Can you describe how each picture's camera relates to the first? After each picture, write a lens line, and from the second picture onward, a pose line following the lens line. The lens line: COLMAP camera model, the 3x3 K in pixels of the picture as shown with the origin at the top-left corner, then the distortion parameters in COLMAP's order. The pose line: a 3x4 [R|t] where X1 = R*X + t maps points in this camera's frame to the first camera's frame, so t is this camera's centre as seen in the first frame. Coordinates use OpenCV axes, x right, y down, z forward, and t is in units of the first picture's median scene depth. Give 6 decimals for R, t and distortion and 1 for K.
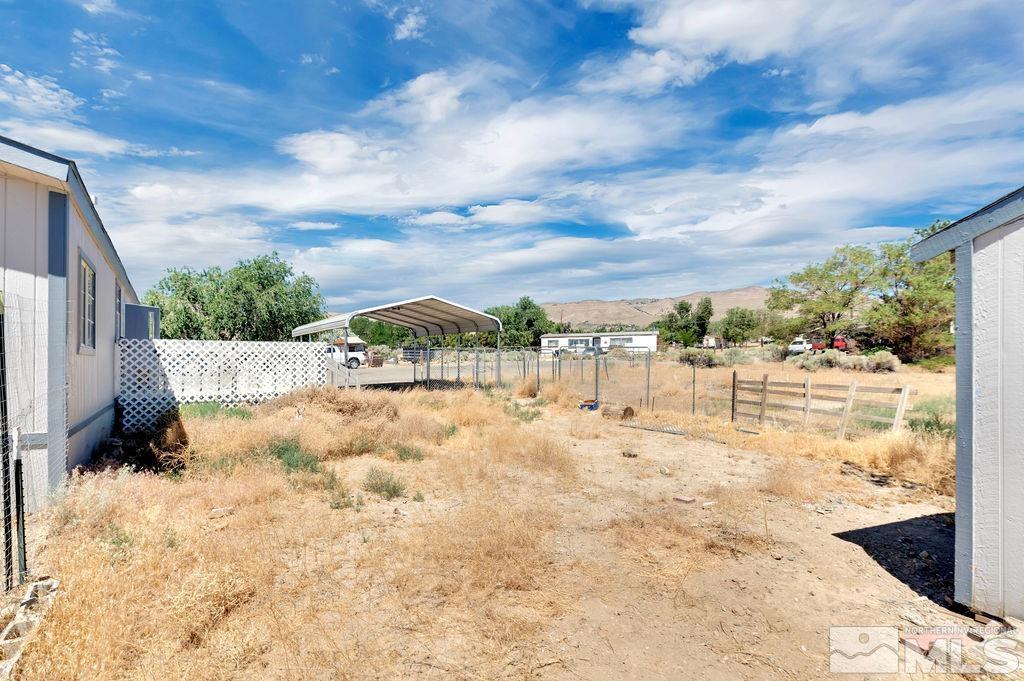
lens RADIAL K [[4535.7, 0, 513.4], [0, 4535.7, 341.7], [0, 0, 1]] dist [-0.206556, 0.000000]
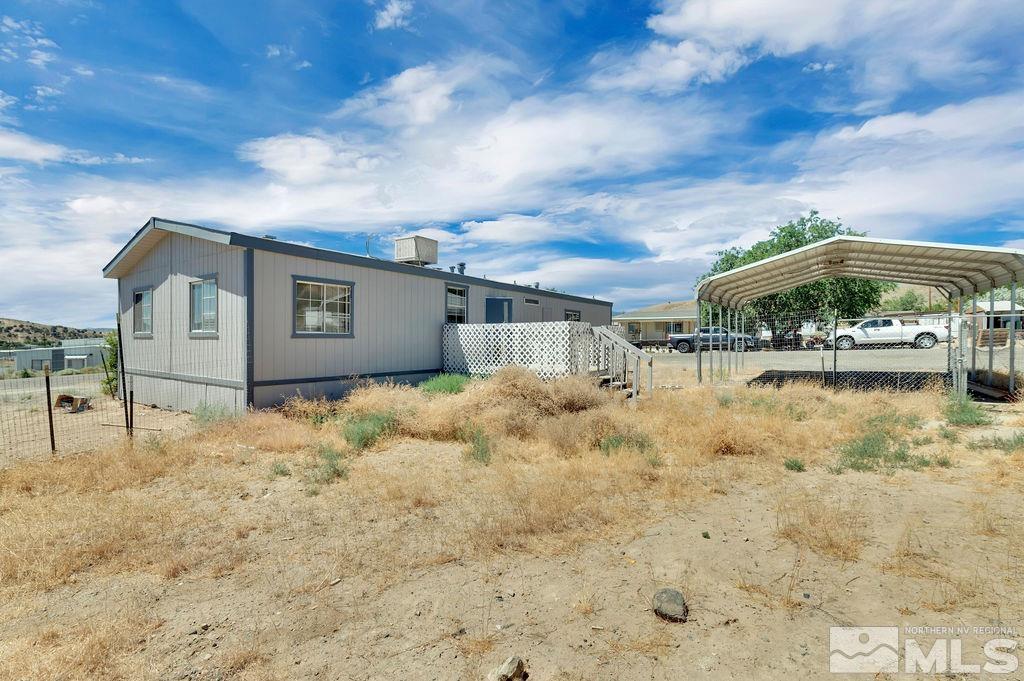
lens RADIAL K [[4535.7, 0, 511.9], [0, 4535.7, 340.2], [0, 0, 1]] dist [-0.206556, 0.000000]
pose [[0.999997, -0.000032, -0.002270, 0.001626], [0.000022, 0.999991, -0.004315, -0.003738], [0.002270, 0.004315, 0.999988, 0.139277]]
